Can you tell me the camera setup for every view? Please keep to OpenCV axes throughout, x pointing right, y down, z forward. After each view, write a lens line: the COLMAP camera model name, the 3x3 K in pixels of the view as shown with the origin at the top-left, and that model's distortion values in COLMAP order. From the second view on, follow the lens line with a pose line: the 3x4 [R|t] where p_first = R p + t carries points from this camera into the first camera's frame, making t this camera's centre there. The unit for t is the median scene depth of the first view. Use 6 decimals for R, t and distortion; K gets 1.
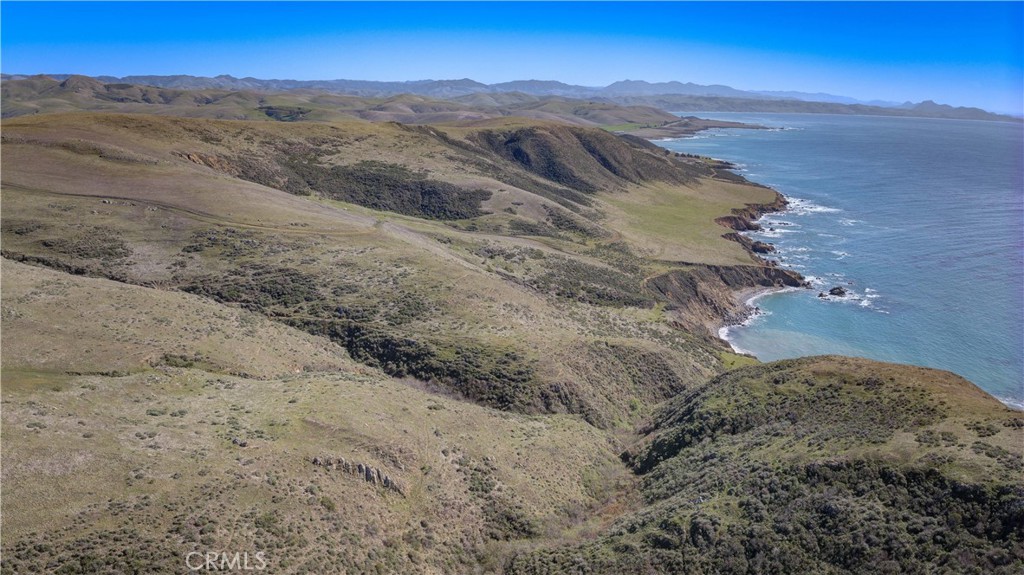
lens RADIAL K [[718.8, 0, 512.0], [0, 718.8, 286.1], [0, 0, 1]] dist [-0.104864, -0.013434]
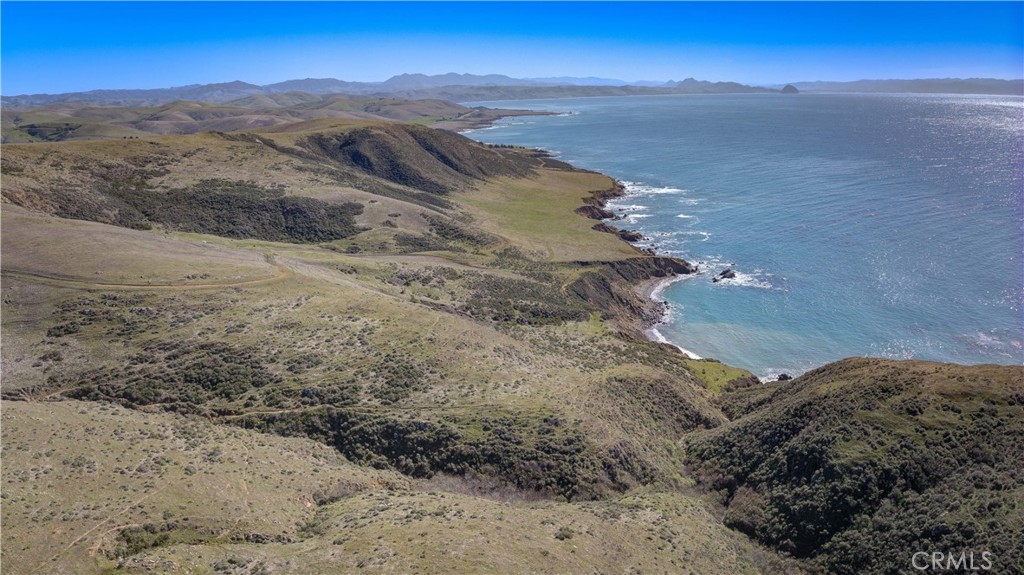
lens RADIAL K [[718.8, 0, 512.9], [0, 718.8, 284.1], [0, 0, 1]] dist [-0.104864, -0.013434]
pose [[0.953690, -0.112102, 0.279121, -0.118096], [0.110706, 0.993635, 0.020814, -0.035570], [-0.279678, 0.011050, 0.960030, 0.122709]]
